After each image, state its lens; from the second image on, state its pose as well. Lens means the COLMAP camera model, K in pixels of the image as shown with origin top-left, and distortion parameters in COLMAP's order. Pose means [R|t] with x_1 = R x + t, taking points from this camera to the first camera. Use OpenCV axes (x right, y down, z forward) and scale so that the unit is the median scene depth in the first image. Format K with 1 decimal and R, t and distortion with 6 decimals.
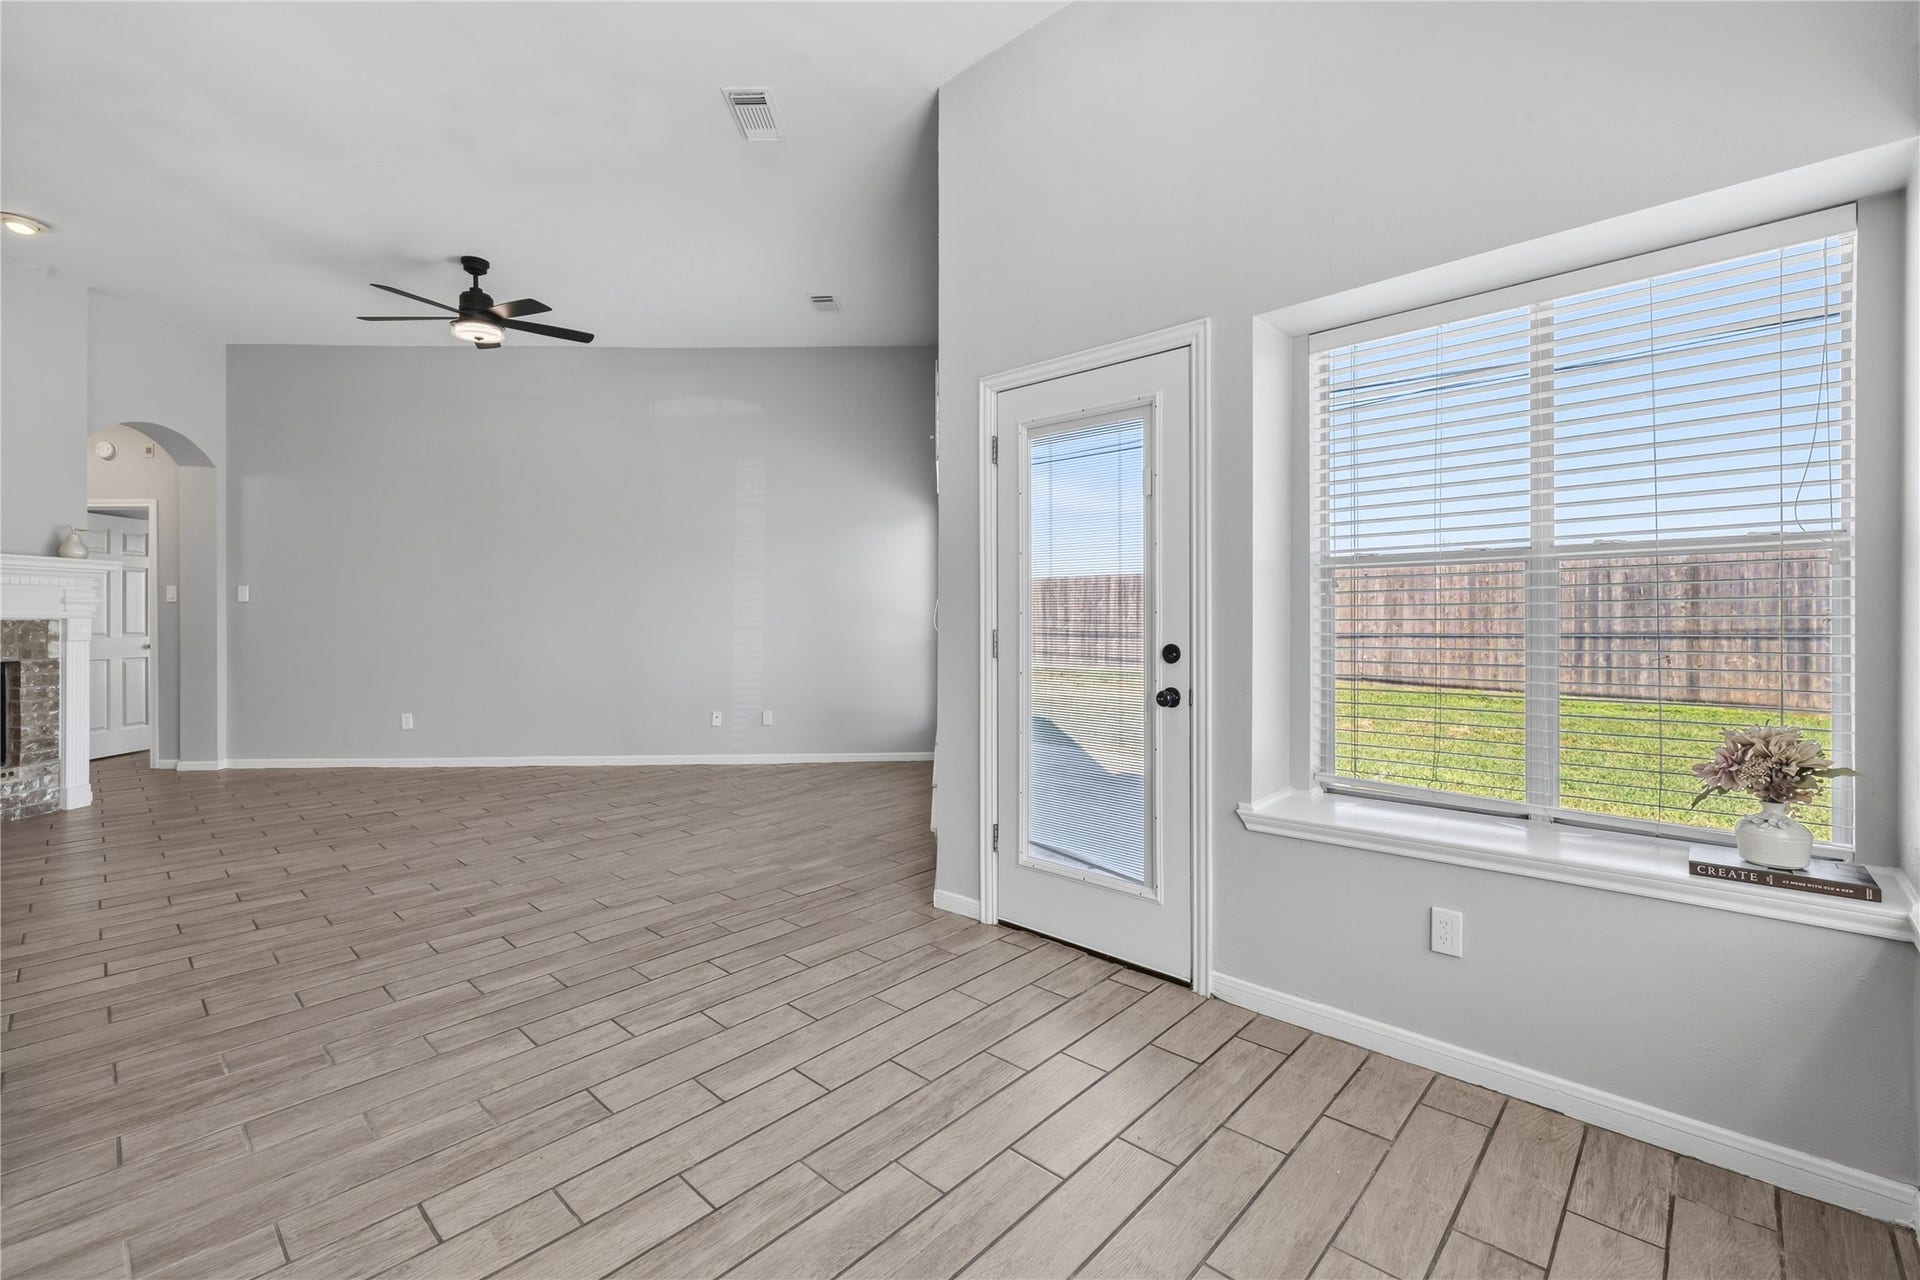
lens RADIAL K [[809.6, 0, 966.9], [0, 809.6, 621.4], [0, 0, 1]] dist [0.002435, 0.000316]
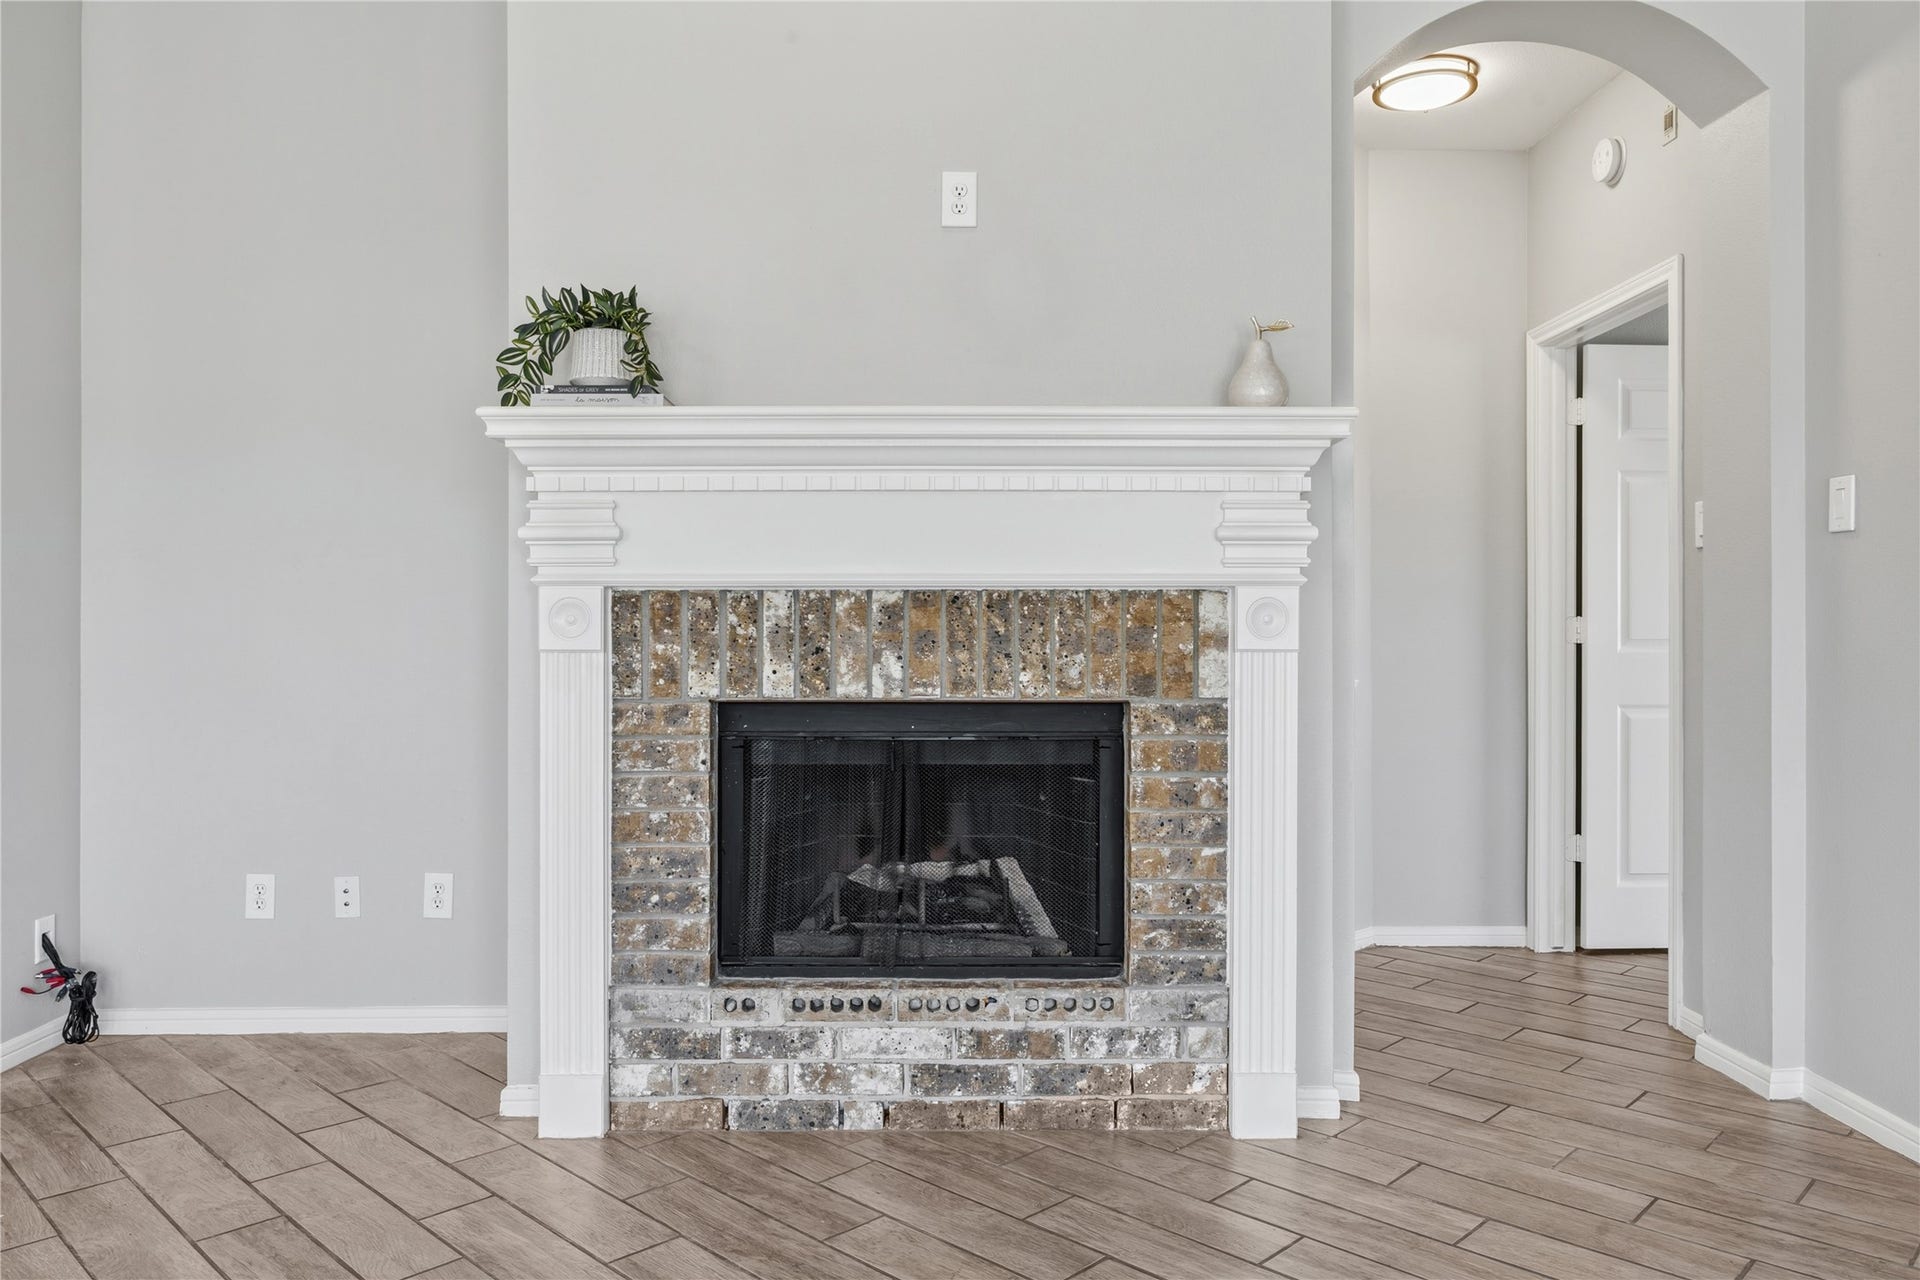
lens RADIAL K [[1354.1, 0, 963.6], [0, 1354.1, 633.1], [0, 0, 1]] dist [-0.004792, -0.000288]
pose [[-0.020183, -0.000164, -0.999796, -0.535835], [-0.008599, 0.999963, 0.000009, 0.018022], [0.999759, 0.008597, -0.020184, 0.910661]]
